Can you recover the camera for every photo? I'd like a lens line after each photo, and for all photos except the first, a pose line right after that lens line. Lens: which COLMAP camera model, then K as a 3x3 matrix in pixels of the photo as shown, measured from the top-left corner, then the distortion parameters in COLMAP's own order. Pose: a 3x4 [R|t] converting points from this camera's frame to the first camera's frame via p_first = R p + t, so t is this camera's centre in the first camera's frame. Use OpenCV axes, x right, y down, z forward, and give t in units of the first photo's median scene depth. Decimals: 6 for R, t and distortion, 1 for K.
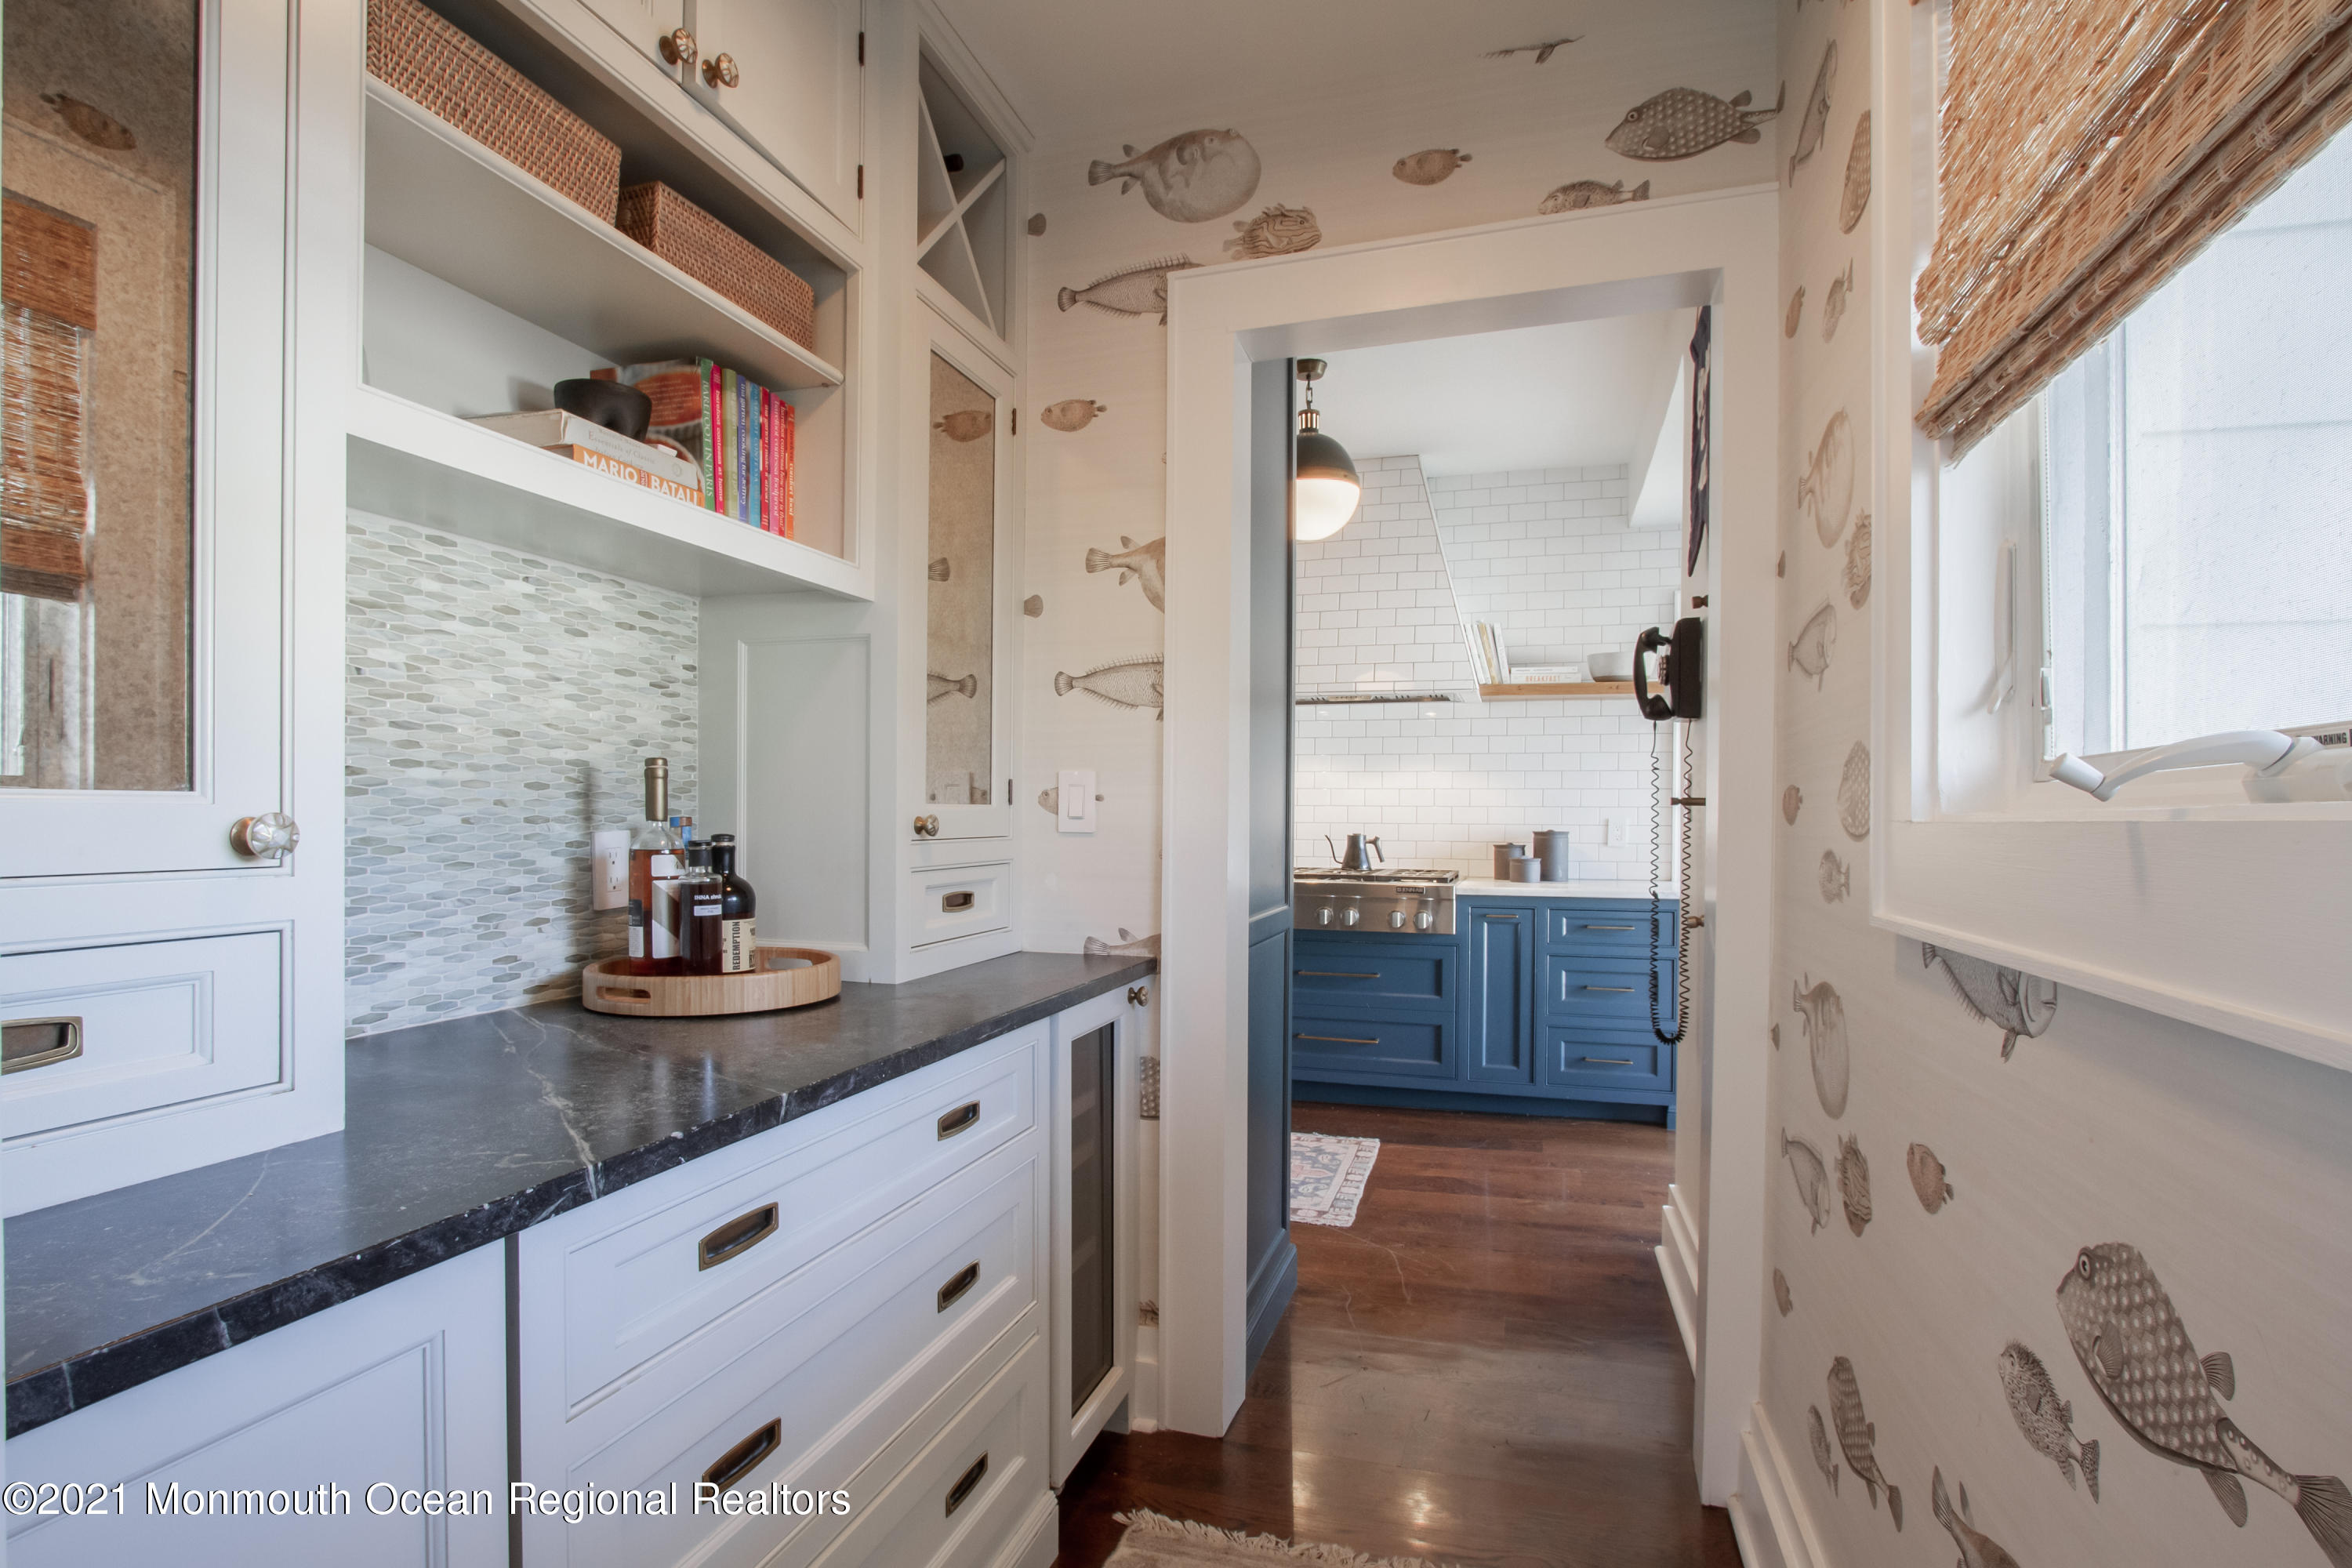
lens RADIAL K [[1187.2, 0, 1176.0], [0, 1187.2, 789.6], [0, 0, 1]] dist [-0.012413, -0.002456]
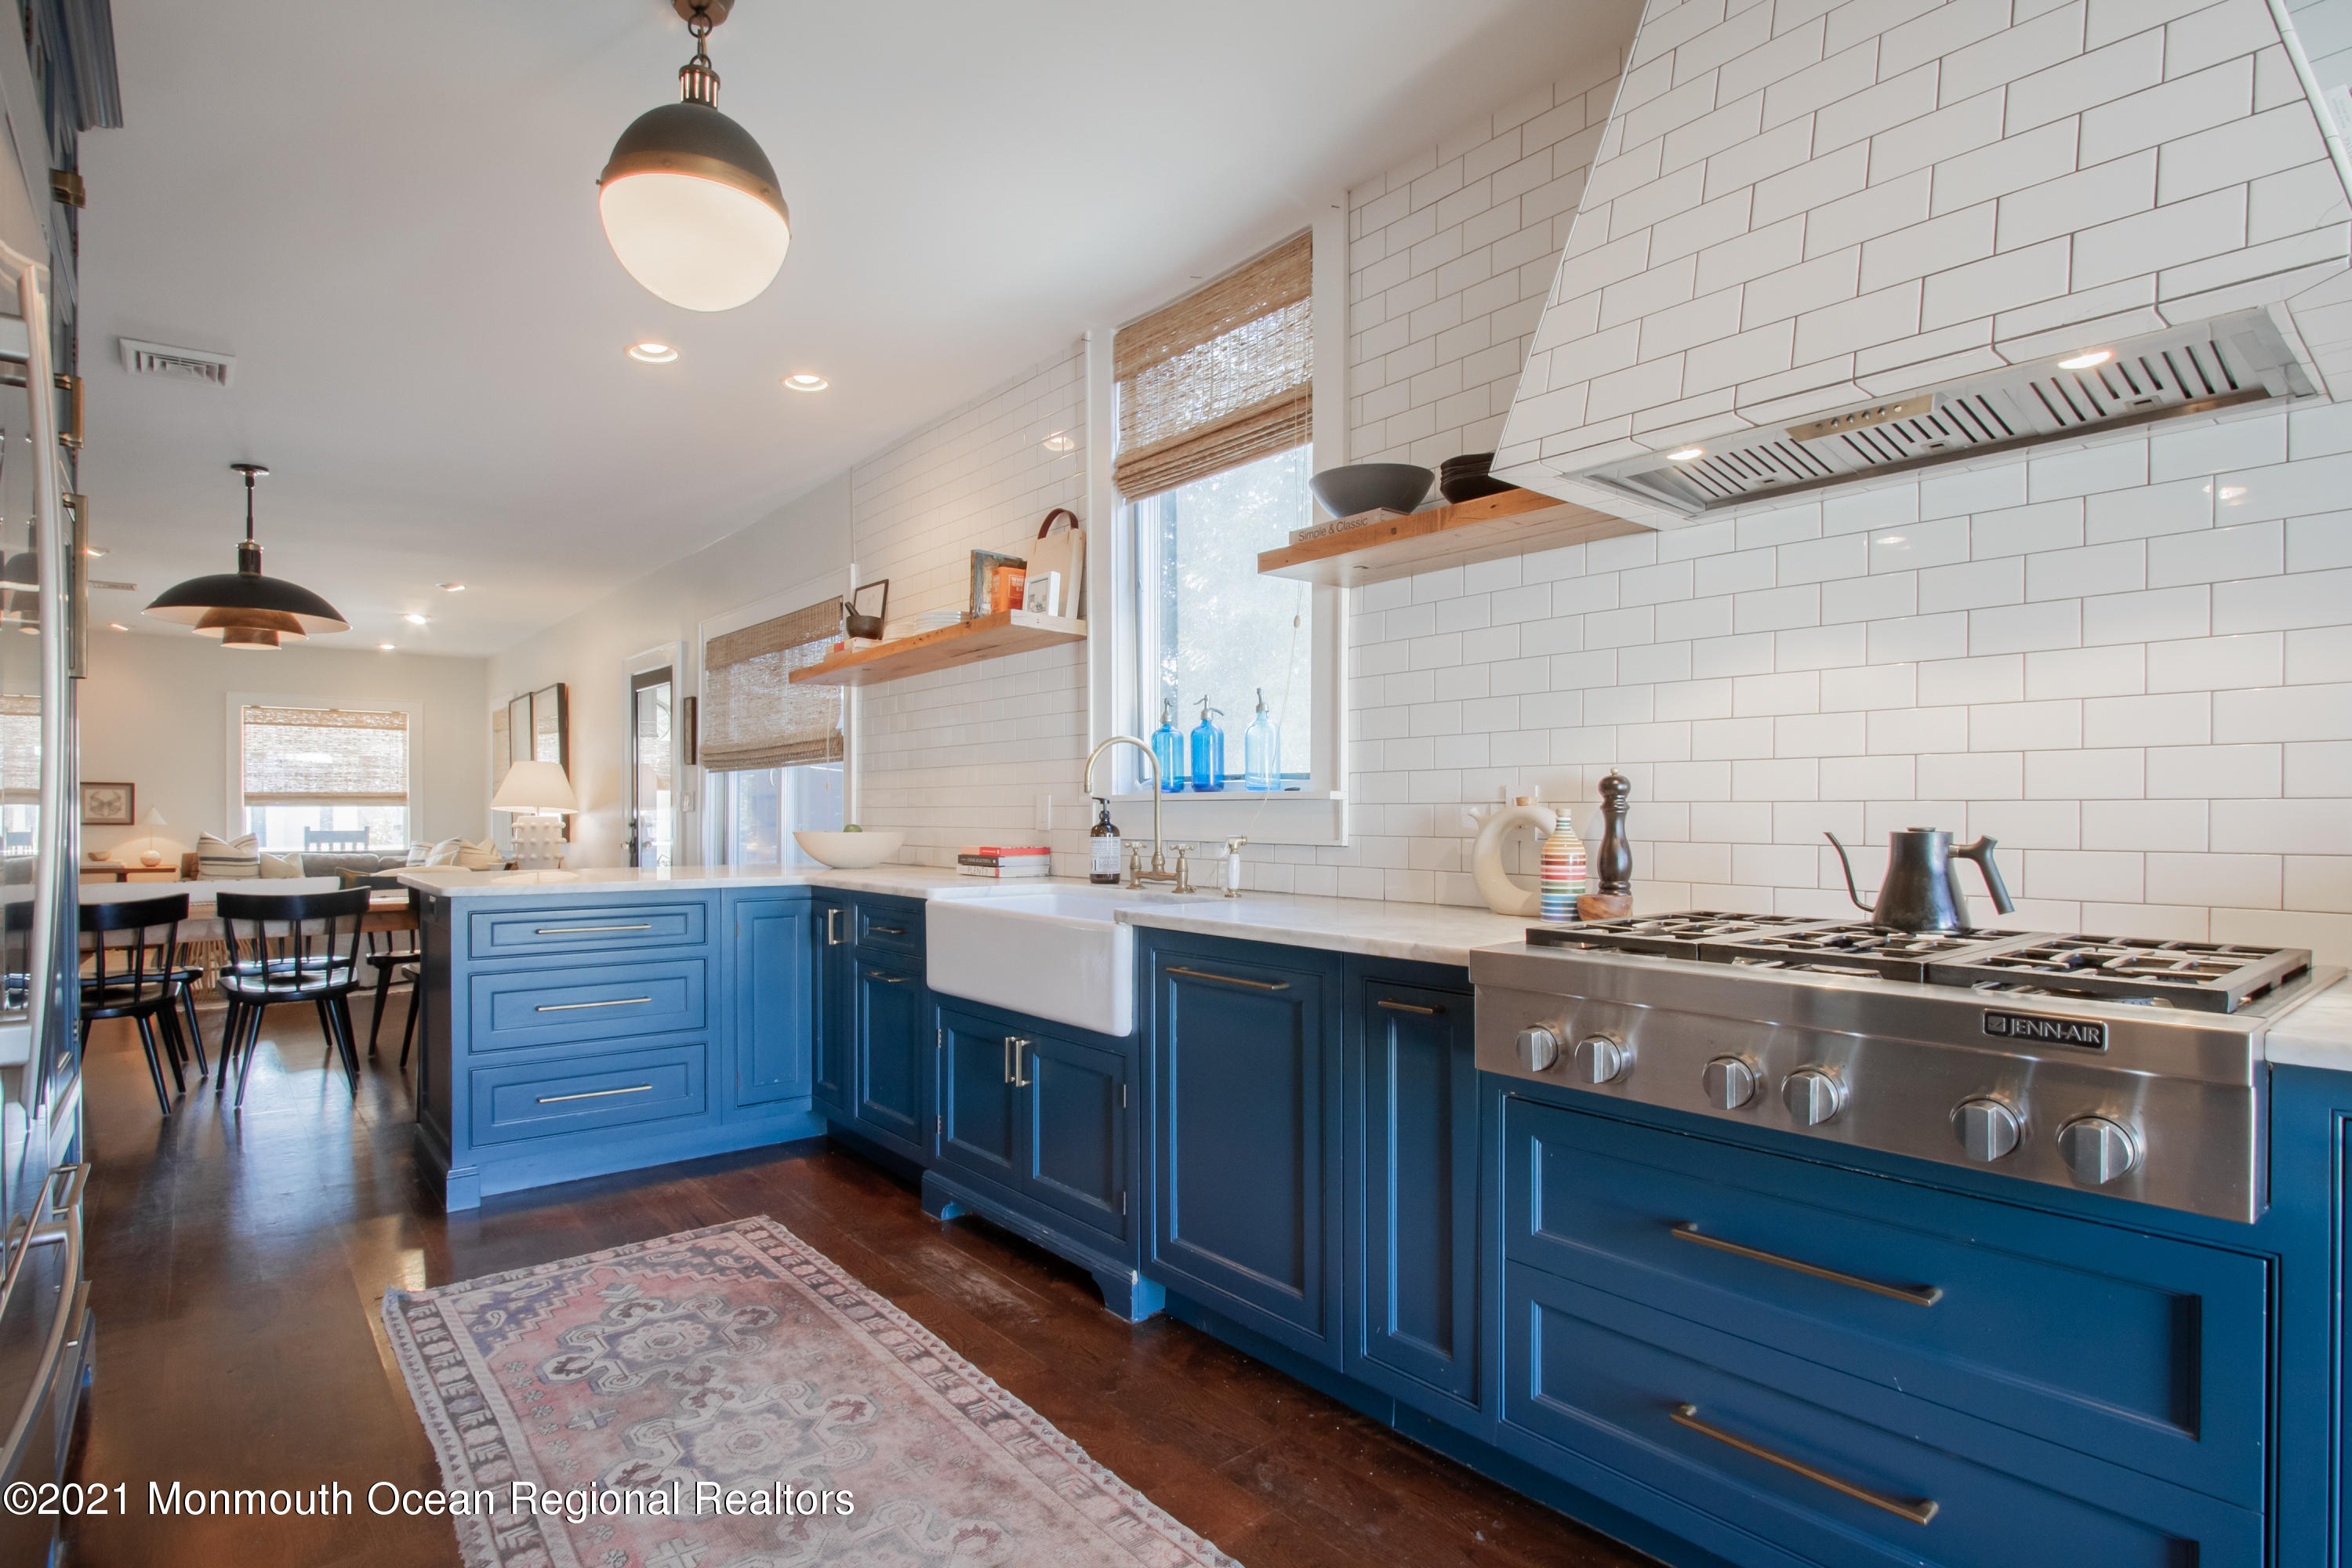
lens RADIAL K [[1187.2, 0, 1152.7], [0, 1187.2, 818.3], [0, 0, 1]] dist [-0.012413, -0.002456]
pose [[0.835792, 0.000638, -0.549045, 0.154965], [0.001741, 0.999991, 0.003813, 0.032726], [0.549043, -0.004142, 0.835784, 0.590855]]
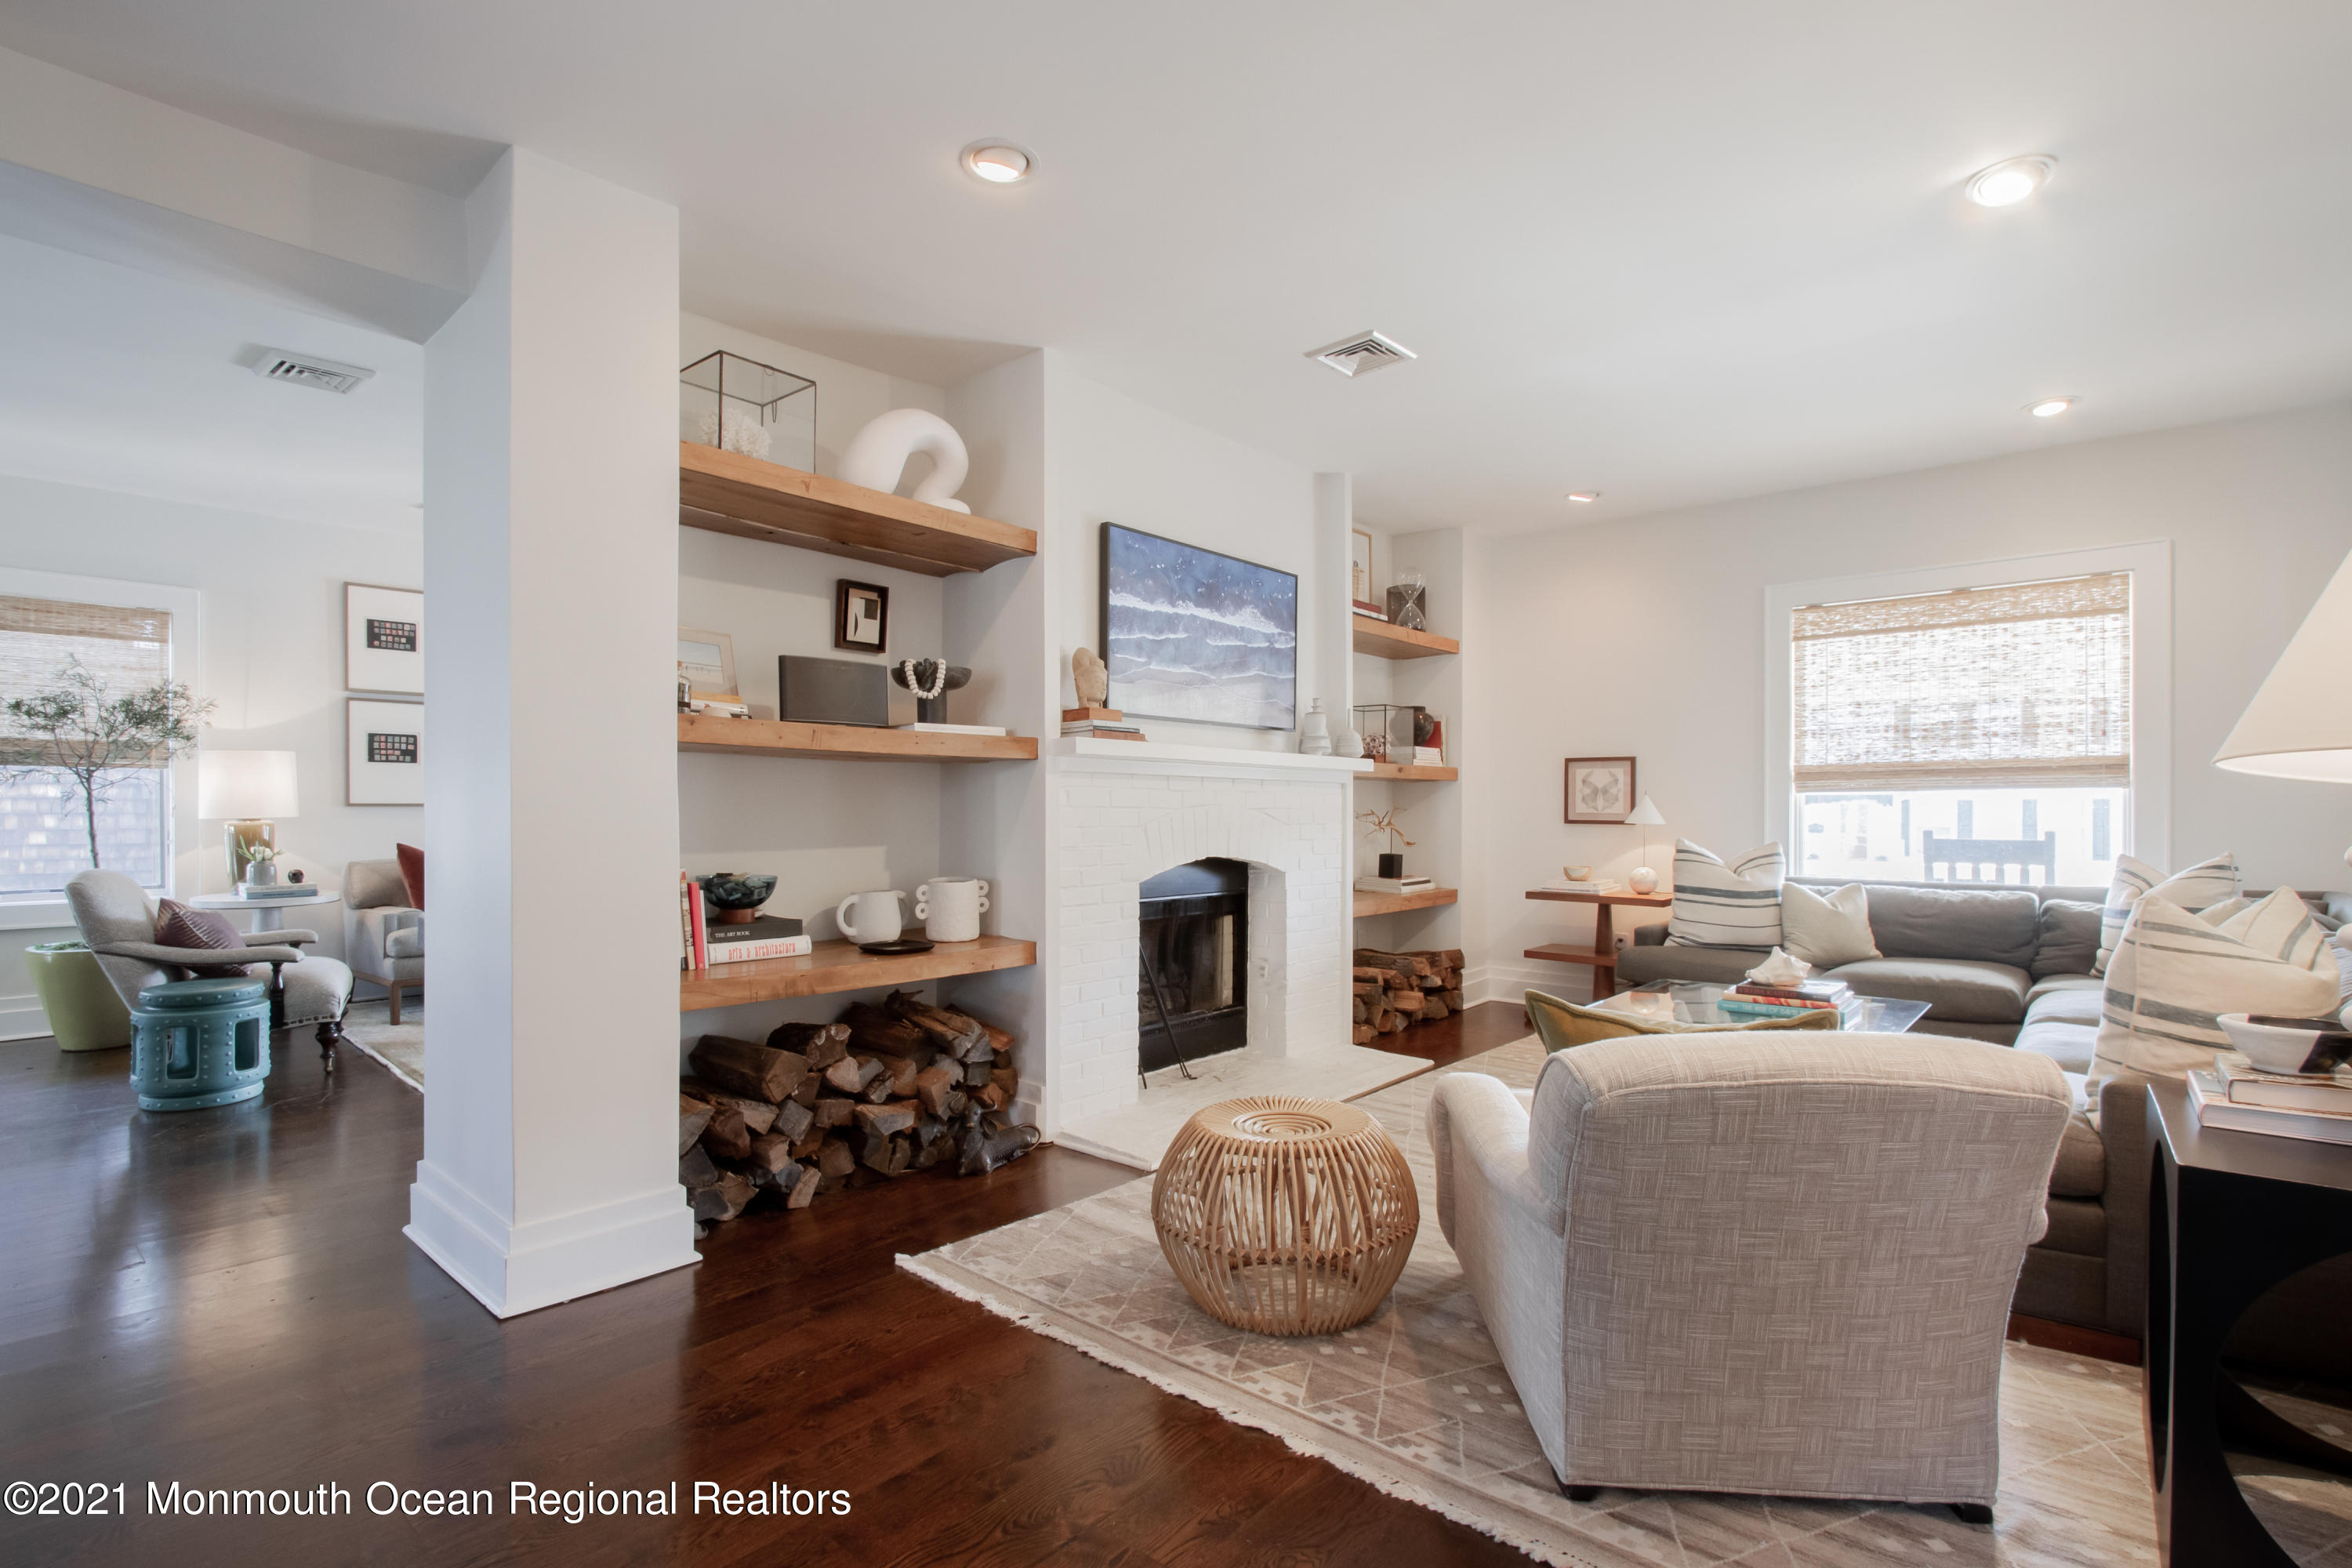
lens RADIAL K [[1098.9, 0, 1184.7], [0, 1098.9, 818.6], [0, 0, 1]] dist [-0.023104, 0.003490]
pose [[-0.384899, 0.005970, -0.922939, -1.091700], [0.001762, 0.999982, 0.005734, 0.035077], [0.922957, 0.000581, -0.384903, 1.286647]]
